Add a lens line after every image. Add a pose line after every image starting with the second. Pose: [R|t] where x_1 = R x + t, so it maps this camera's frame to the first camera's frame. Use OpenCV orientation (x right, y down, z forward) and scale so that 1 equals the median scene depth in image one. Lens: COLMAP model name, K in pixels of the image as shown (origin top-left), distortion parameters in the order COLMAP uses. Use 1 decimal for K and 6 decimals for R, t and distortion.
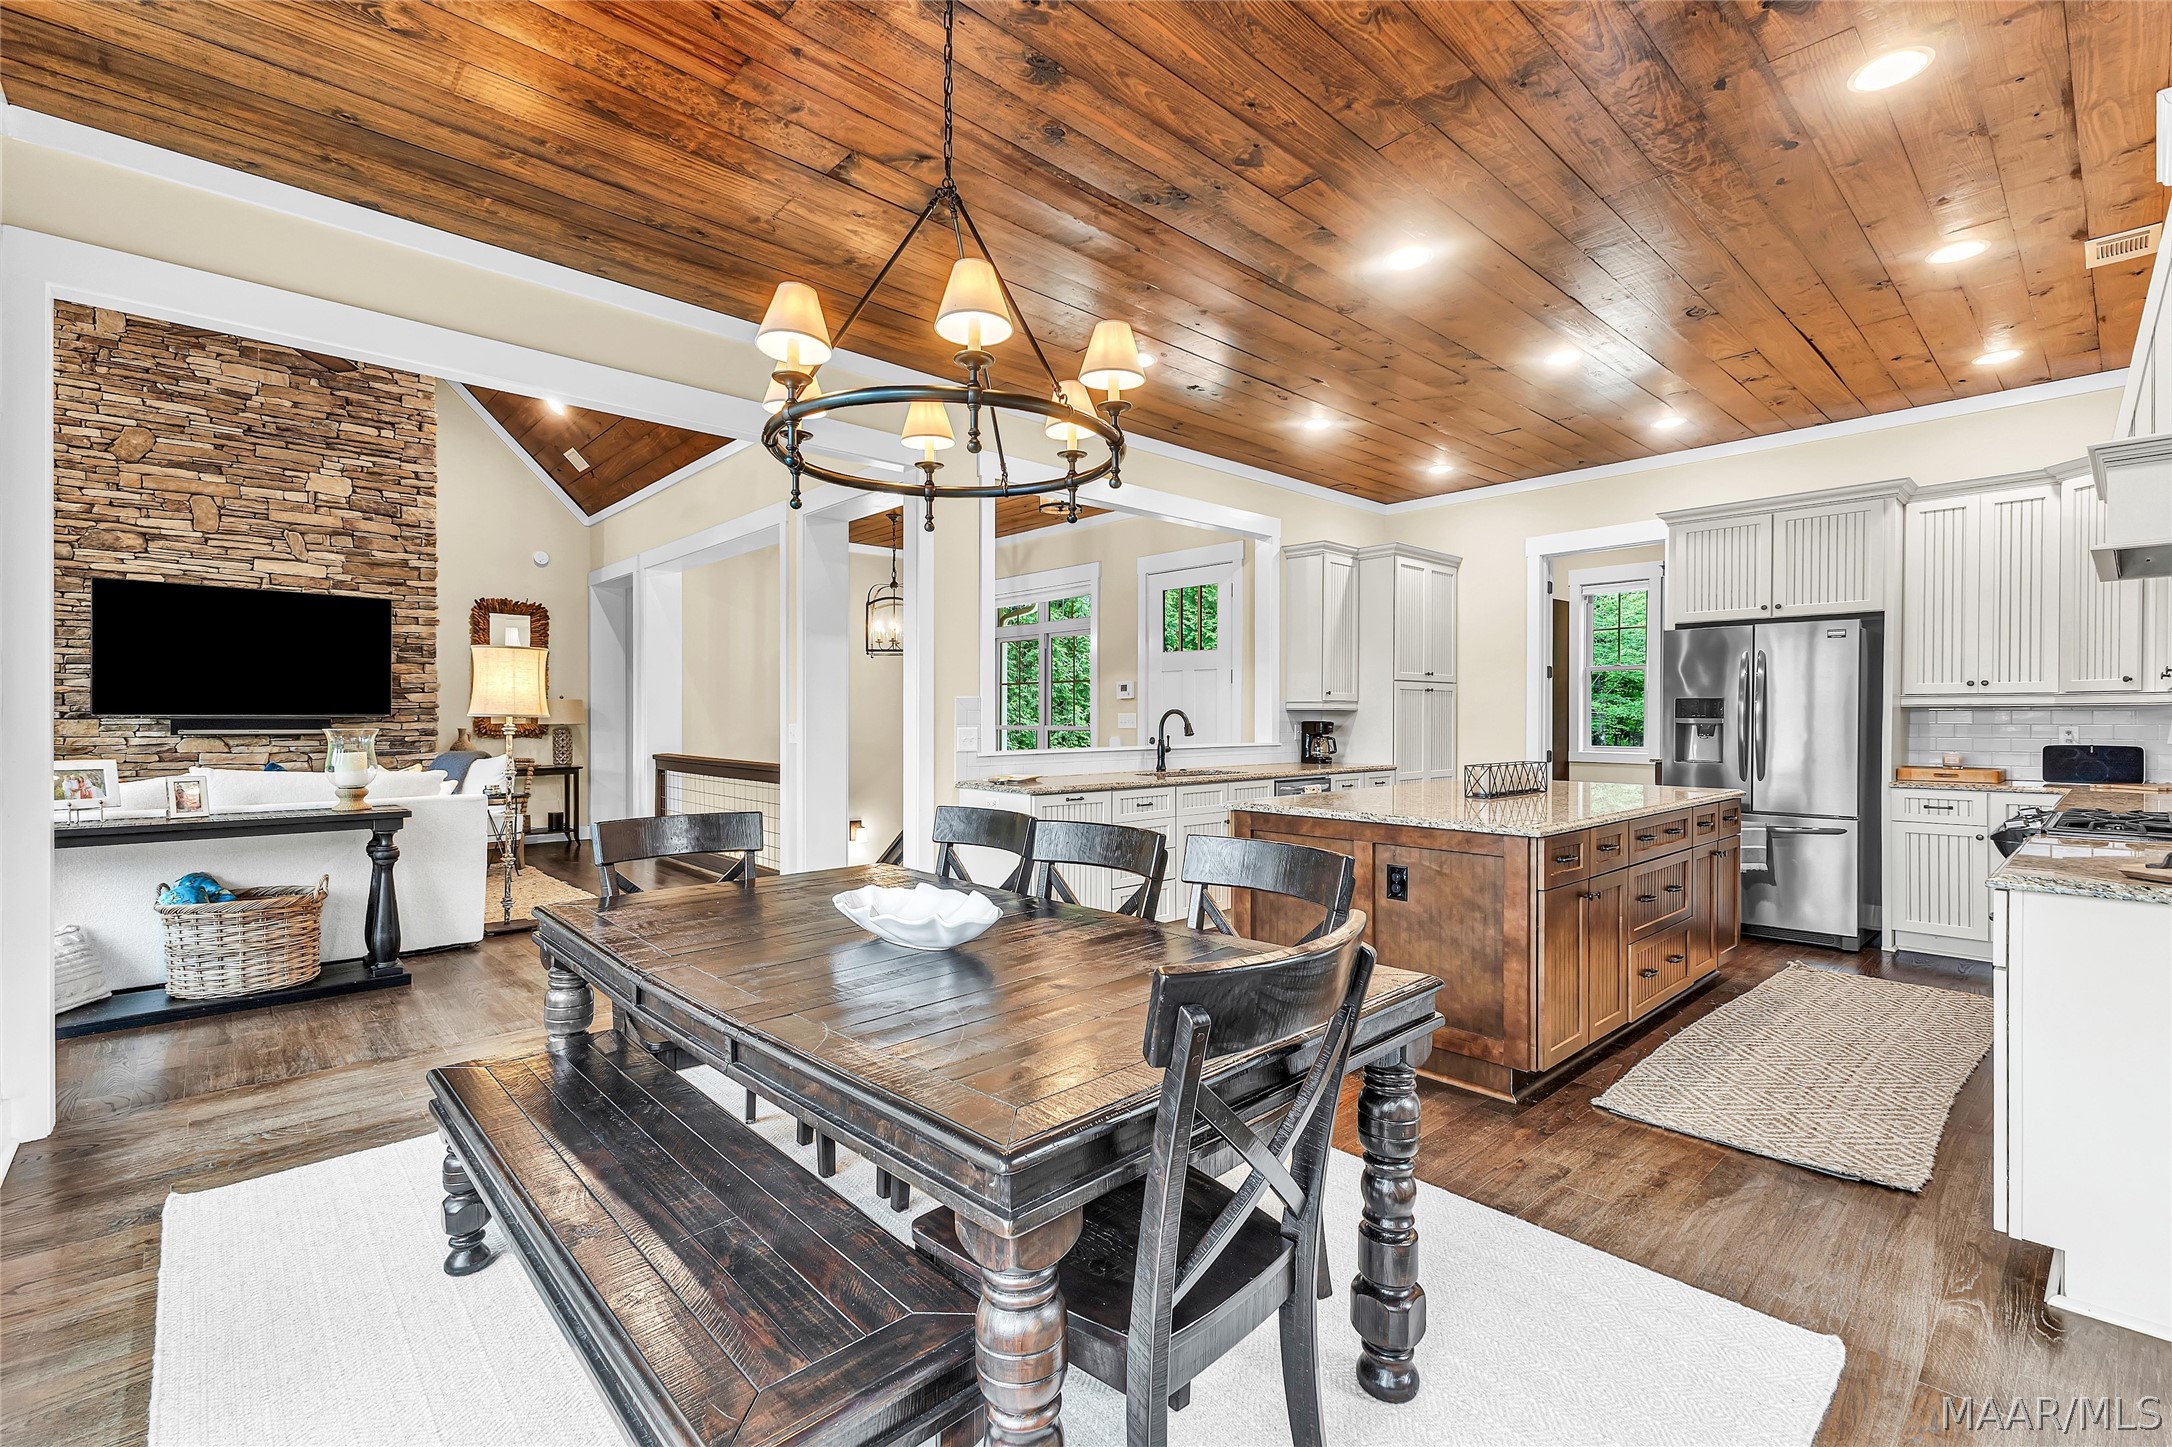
lens RADIAL K [[941.6, 0, 1091.0], [0, 941.6, 724.2], [0, 0, 1]] dist [0.014752, -0.004997]
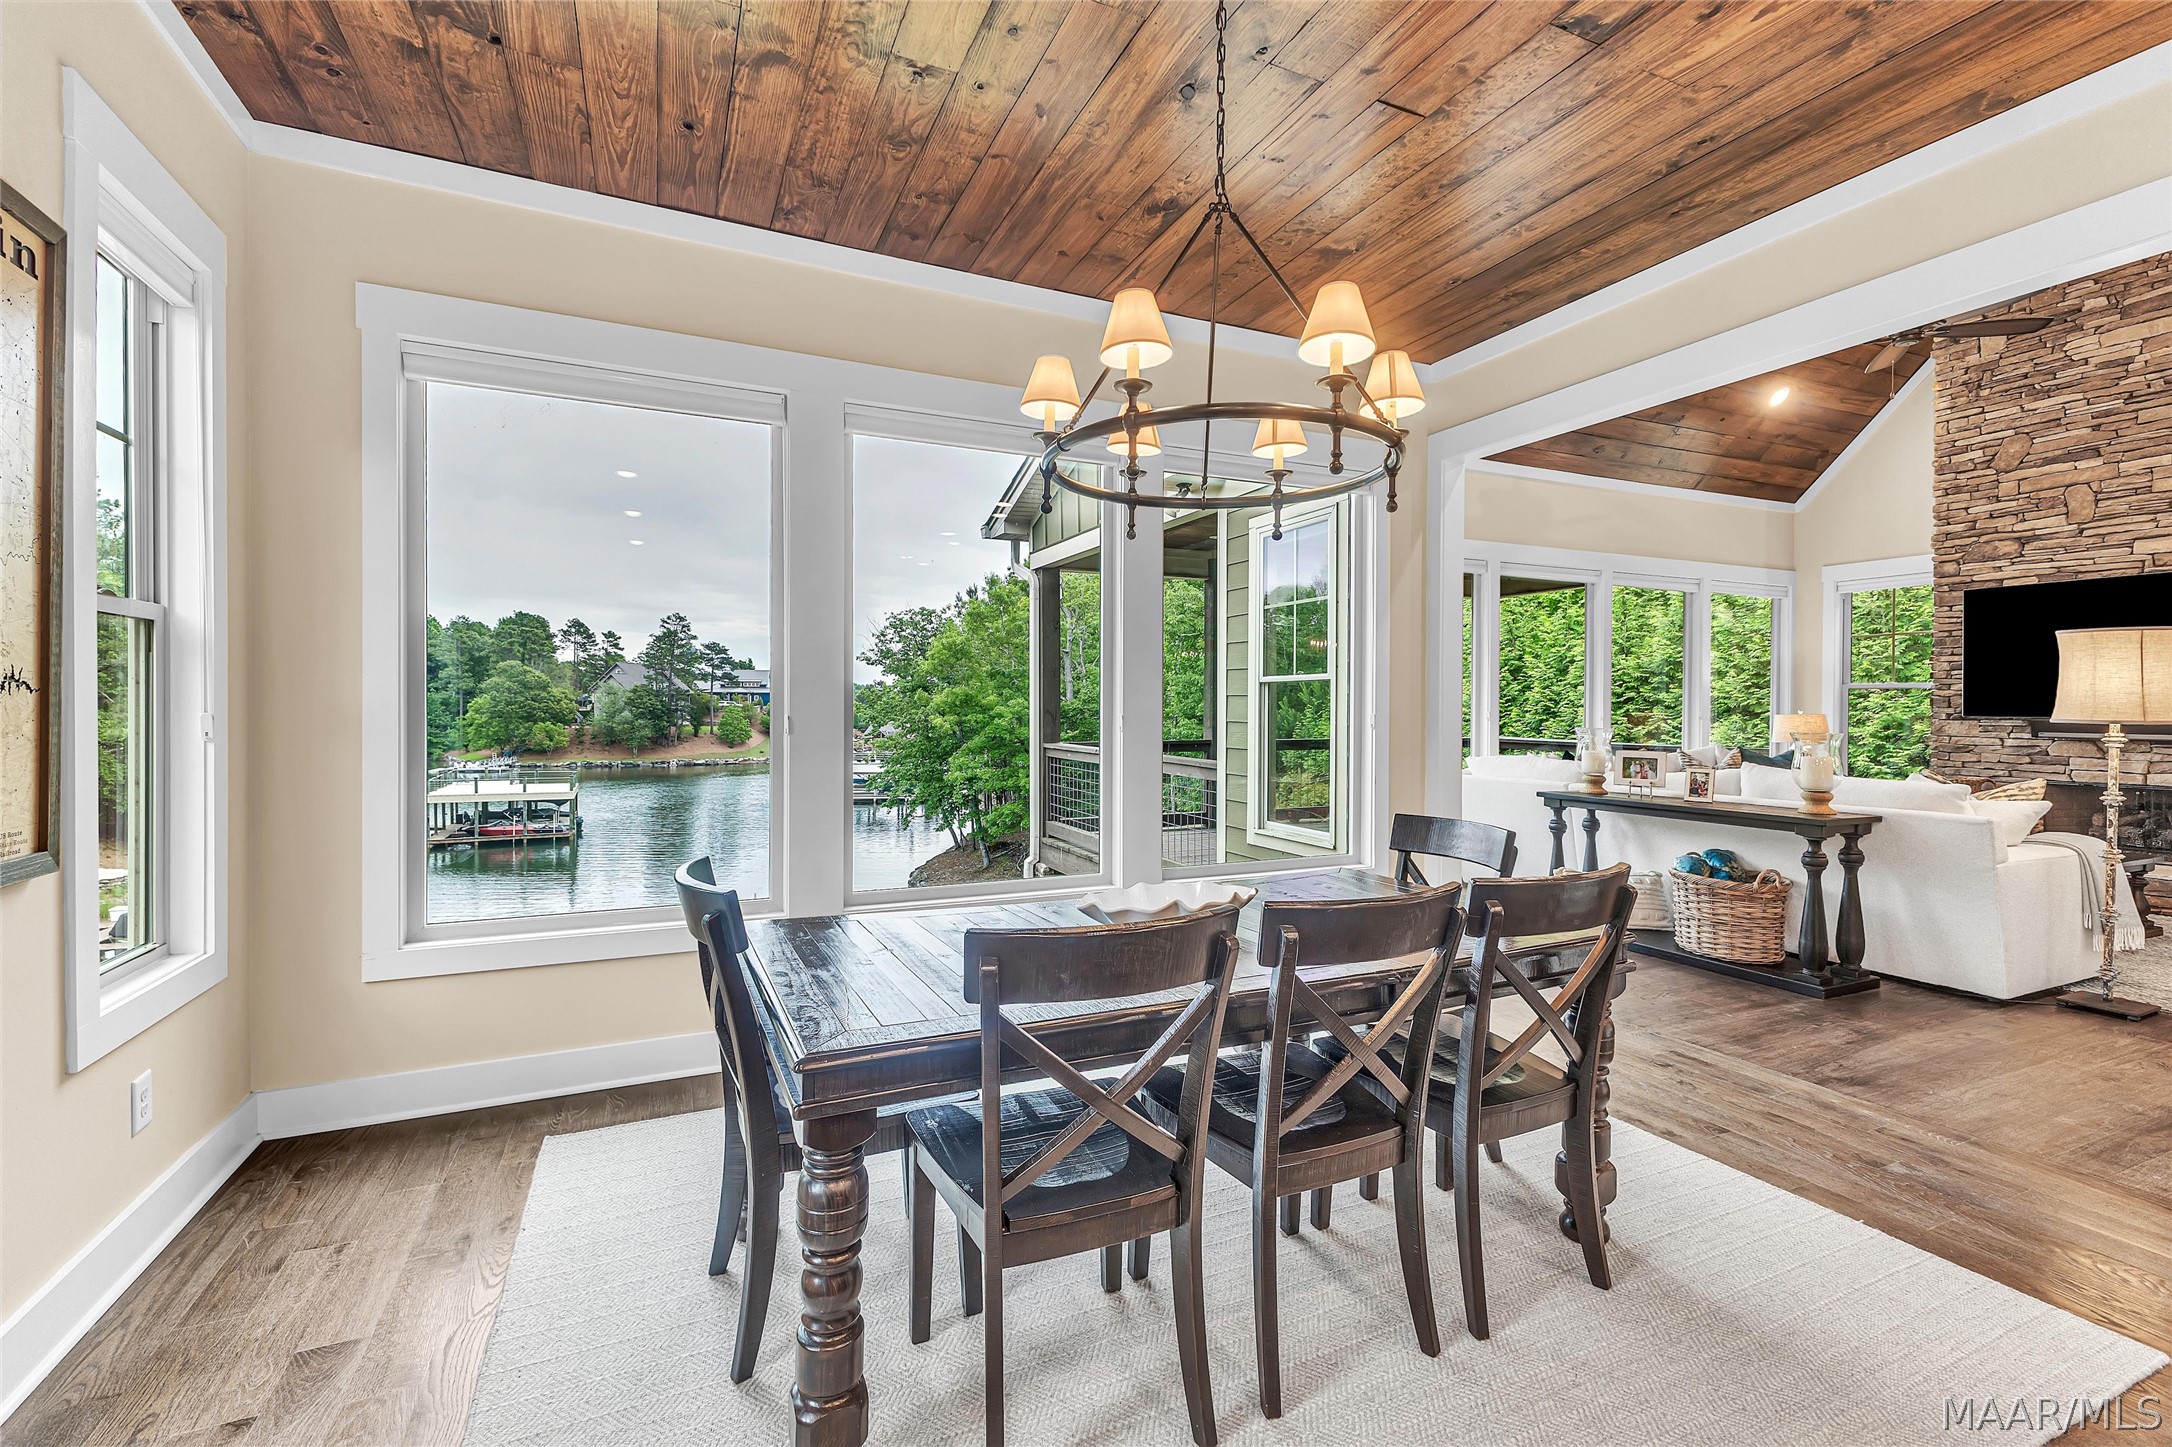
lens RADIAL K [[941.6, 0, 1094.5], [0, 941.6, 713.8], [0, 0, 1]] dist [0.014752, -0.004997]
pose [[-0.307105, 0.003003, -0.951671, 0.275349], [-0.010824, 0.999919, 0.006648, -0.009222], [0.951614, 0.012342, -0.307048, 0.377352]]
